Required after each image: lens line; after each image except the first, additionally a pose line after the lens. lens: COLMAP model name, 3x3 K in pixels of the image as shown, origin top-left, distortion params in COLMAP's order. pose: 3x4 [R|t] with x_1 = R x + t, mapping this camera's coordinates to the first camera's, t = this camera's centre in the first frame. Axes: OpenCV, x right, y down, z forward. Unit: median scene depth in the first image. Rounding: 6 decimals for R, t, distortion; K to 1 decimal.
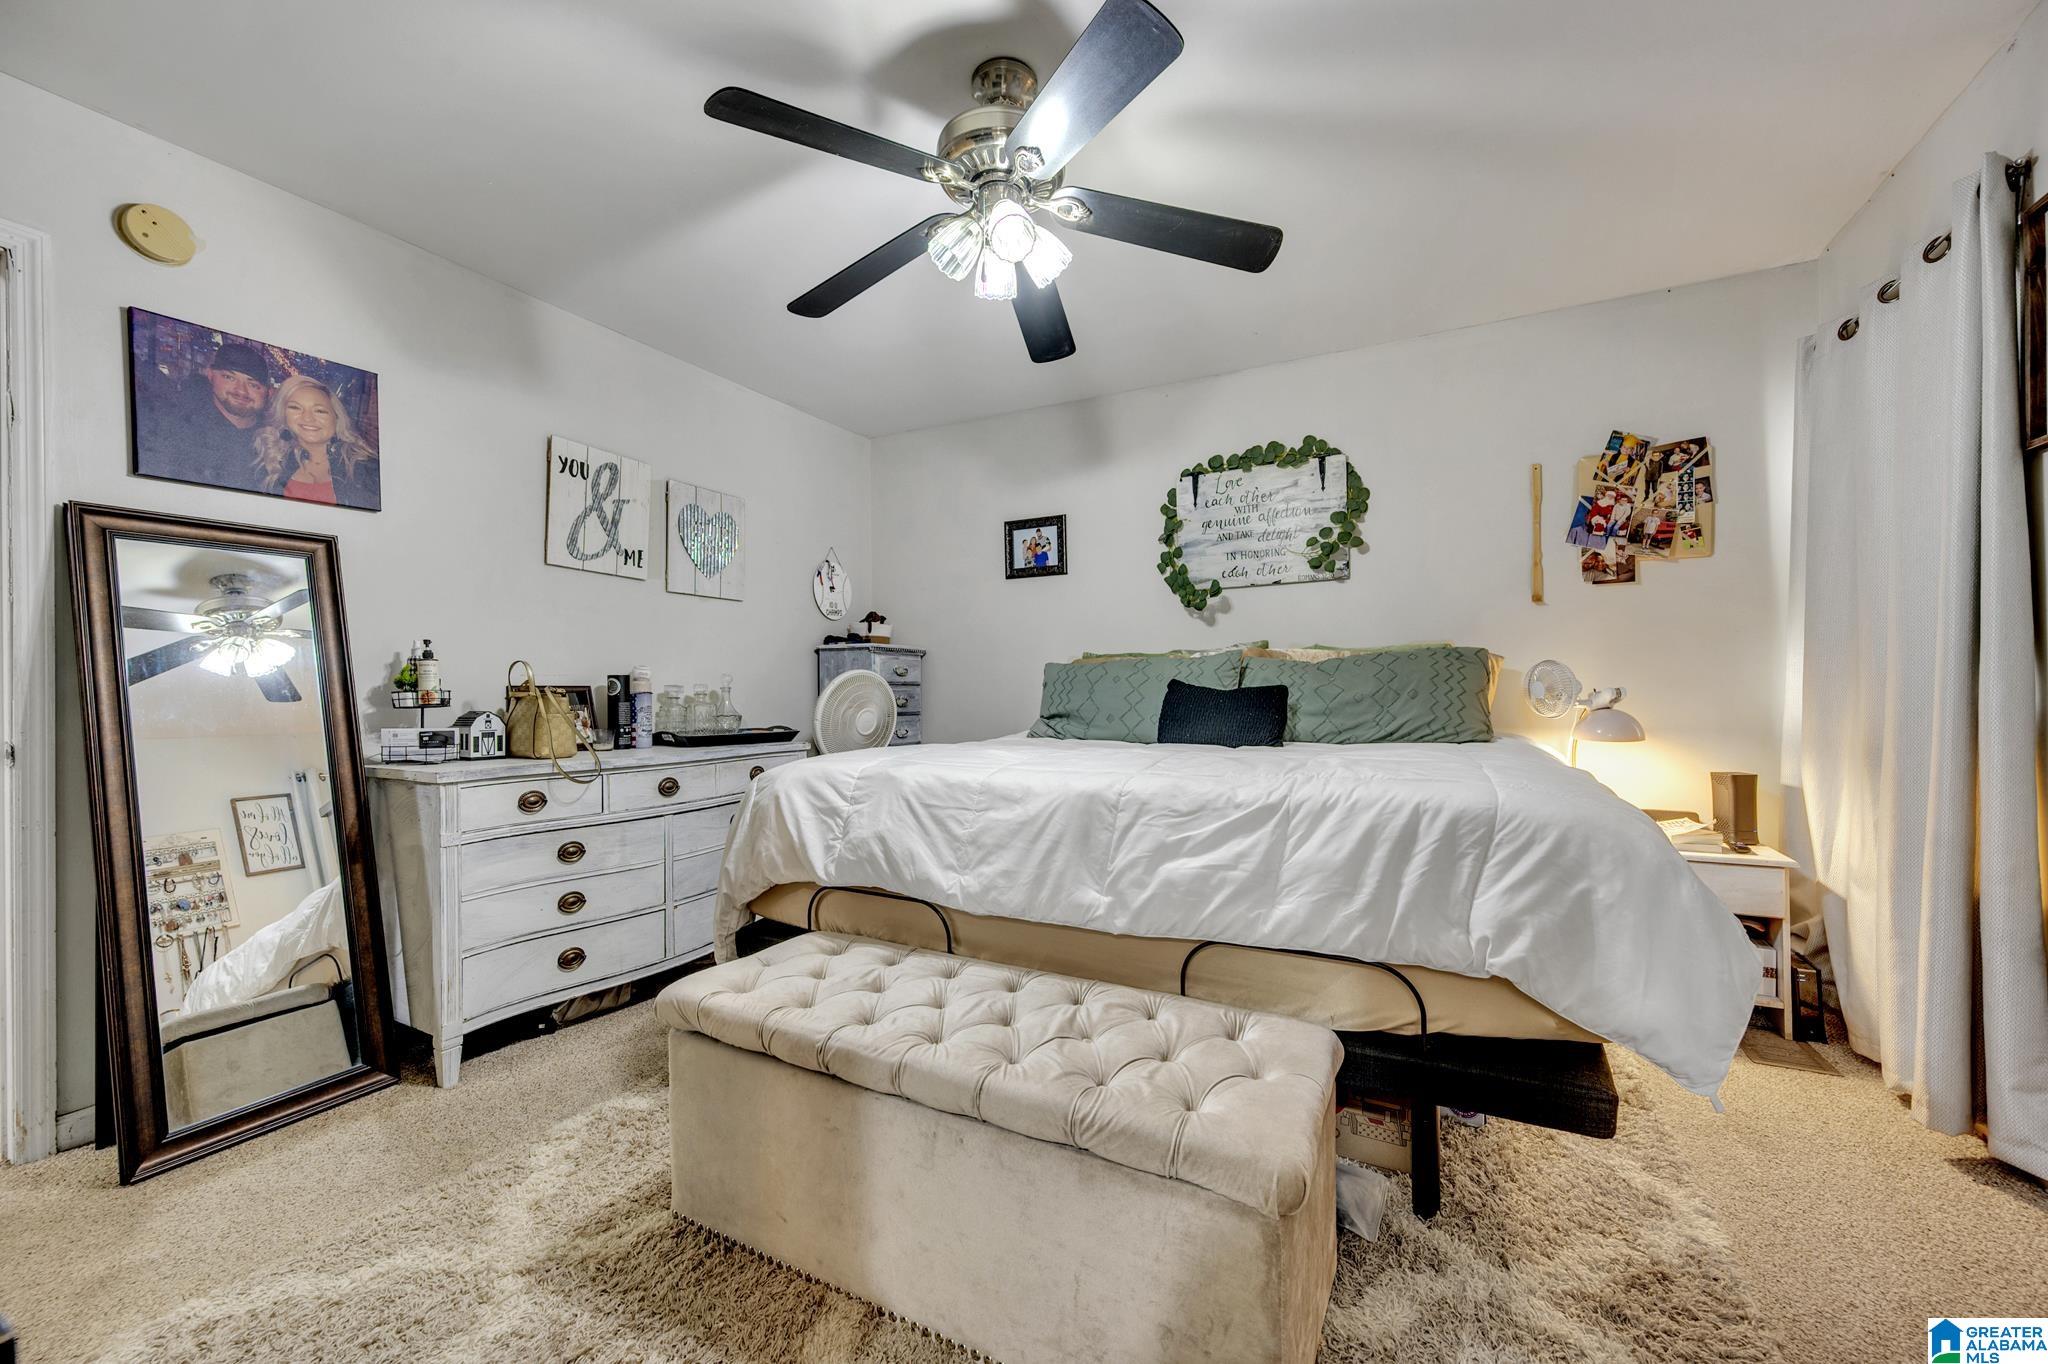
lens RADIAL K [[802.8, 0, 1026.6], [0, 802.8, 689.3], [0, 0, 1]] dist [-0.000595, -0.000148]
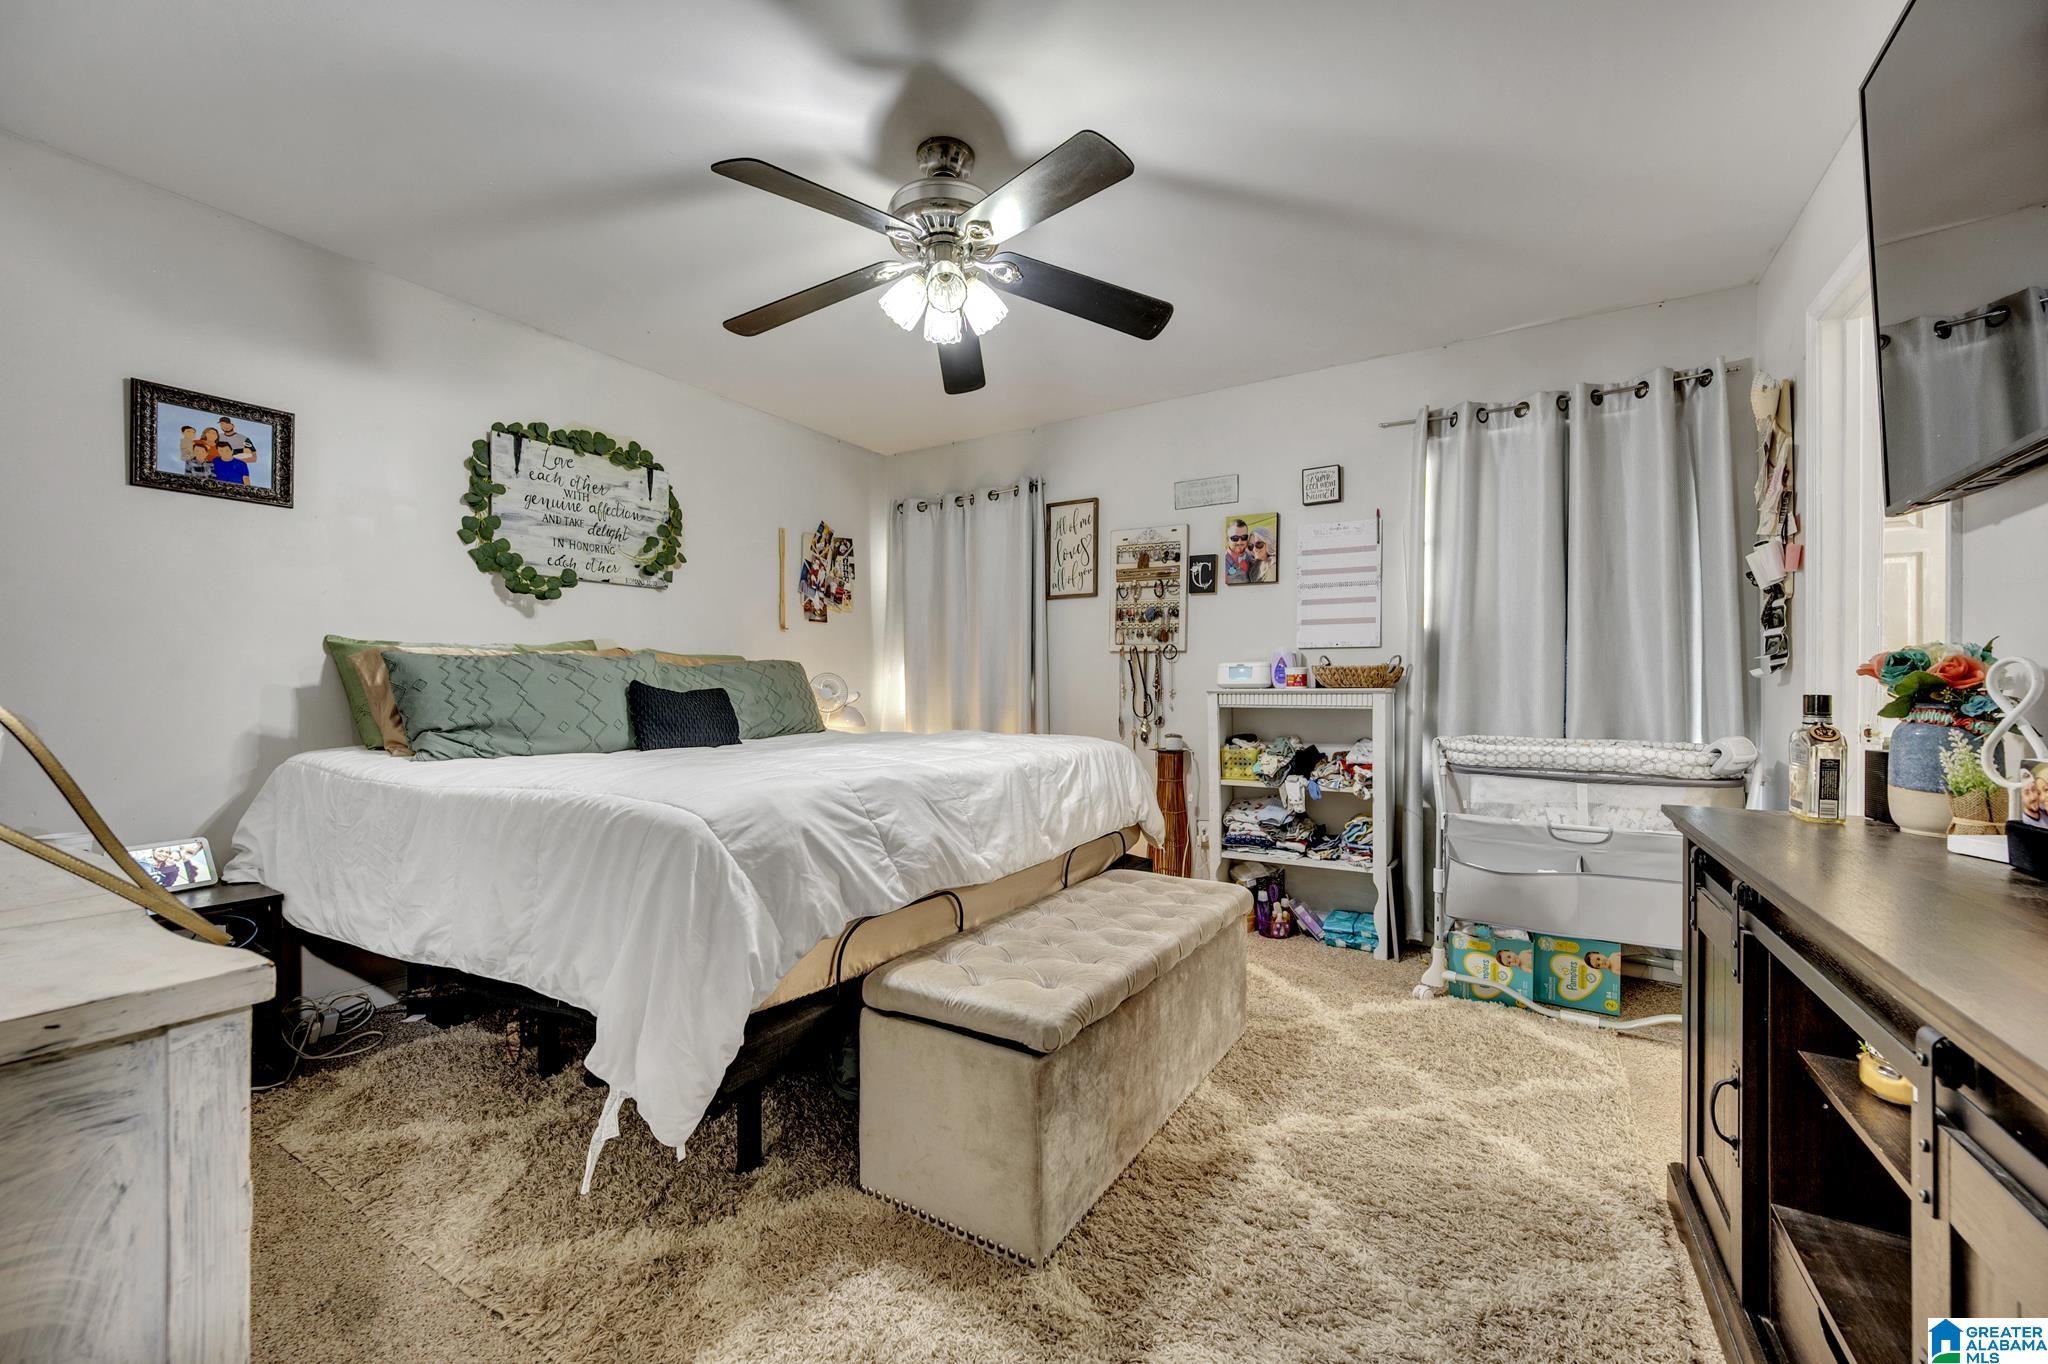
lens RADIAL K [[802.8, 0, 1026.6], [0, 802.8, 689.3], [0, 0, 1]] dist [-0.000595, -0.000148]
pose [[0.071519, 0.008780, 0.997401, -0.616596], [-0.002932, 0.999959, -0.008592, 0.003677], [-0.997435, -0.002310, 0.071542, 0.430506]]
